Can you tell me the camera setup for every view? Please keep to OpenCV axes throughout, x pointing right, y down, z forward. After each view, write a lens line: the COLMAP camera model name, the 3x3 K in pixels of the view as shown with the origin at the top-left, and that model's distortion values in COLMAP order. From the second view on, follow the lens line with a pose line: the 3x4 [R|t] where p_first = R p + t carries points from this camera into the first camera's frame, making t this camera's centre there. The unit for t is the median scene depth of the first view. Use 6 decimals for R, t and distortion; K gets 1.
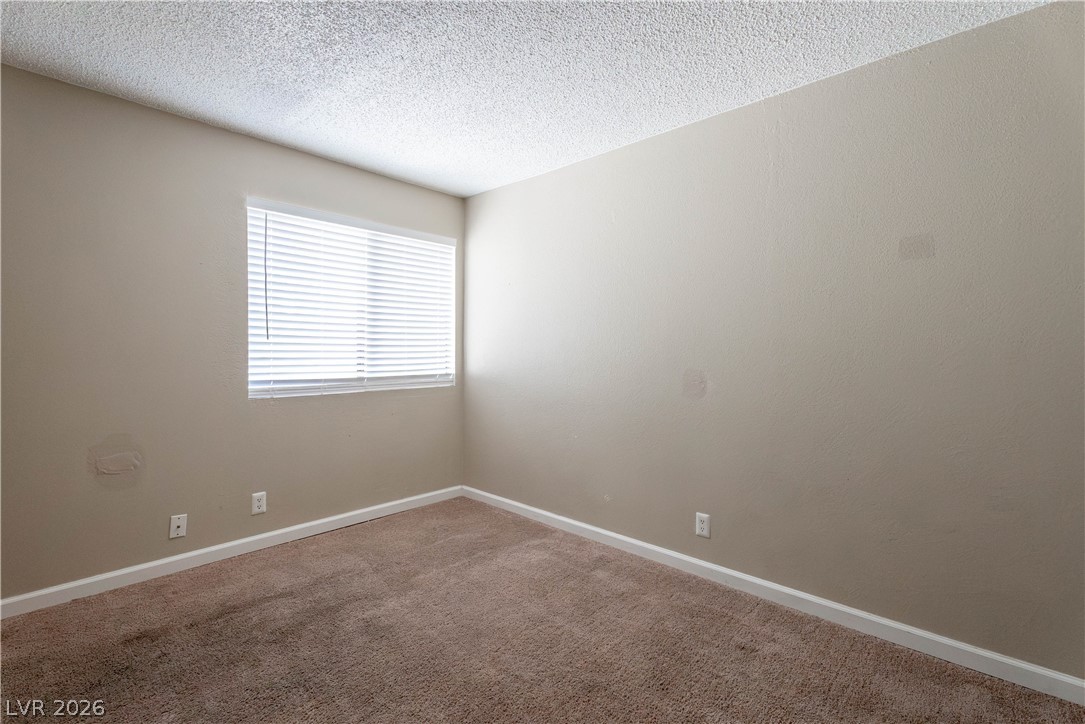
lens RADIAL K [[481.3, 0, 540.6], [0, 481.3, 350.6], [0, 0, 1]] dist [-0.001595, -0.001704]
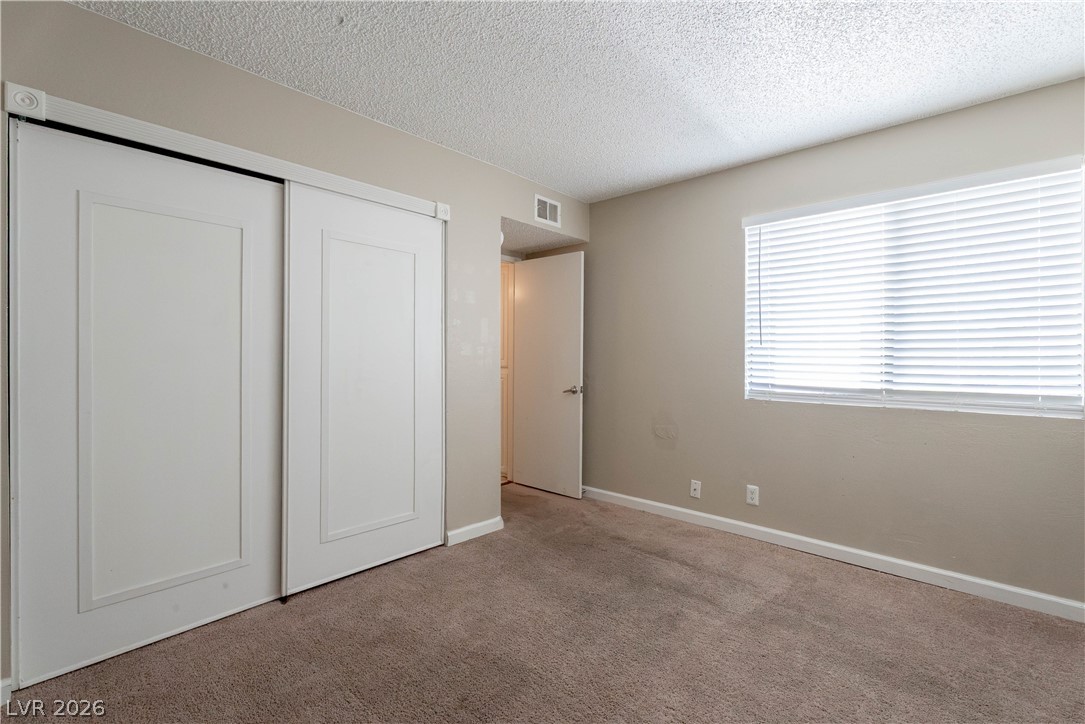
lens RADIAL K [[488.3, 0, 539.2], [0, 488.3, 357.4], [0, 0, 1]] dist [0.002364, 0.000254]
pose [[-0.001523, 0.004225, -0.999990, 0.522540], [-0.004519, 0.999981, 0.004232, 0.002062], [0.999989, 0.004525, -0.001503, 0.518324]]
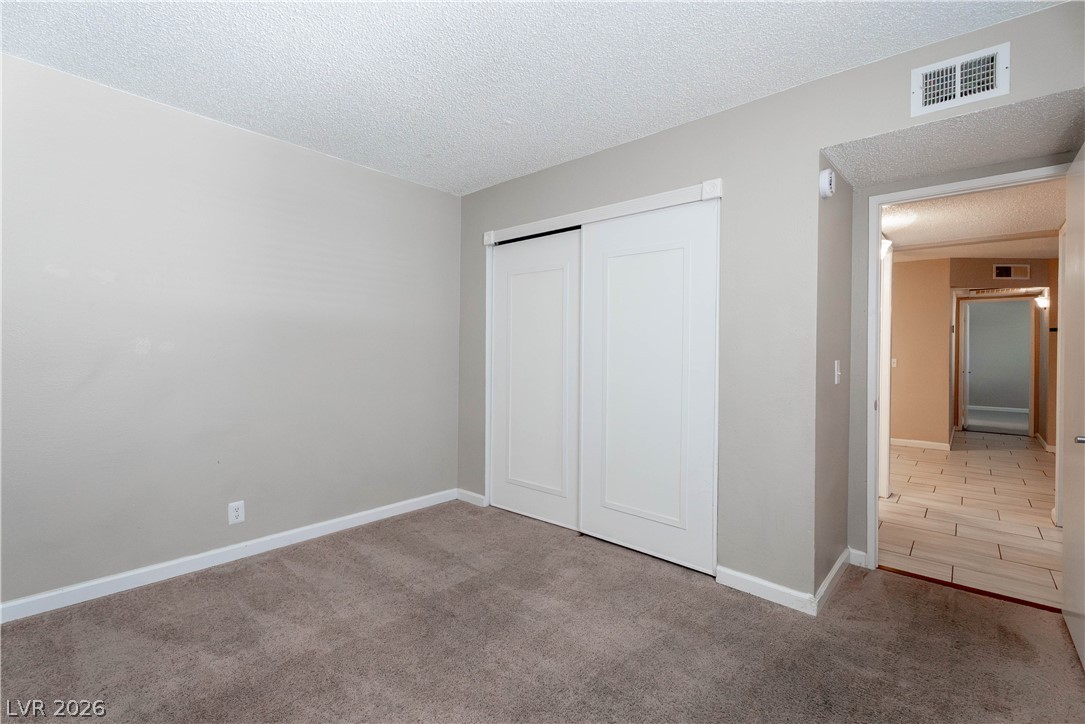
lens RADIAL K [[481.3, 0, 540.6], [0, 481.3, 350.6], [0, 0, 1]] dist [-0.001595, -0.001704]
pose [[-0.999690, -0.014425, -0.020300, -0.189915], [-0.014311, 0.999881, -0.005761, 0.005366], [0.020381, -0.005469, -0.999777, 1.191669]]
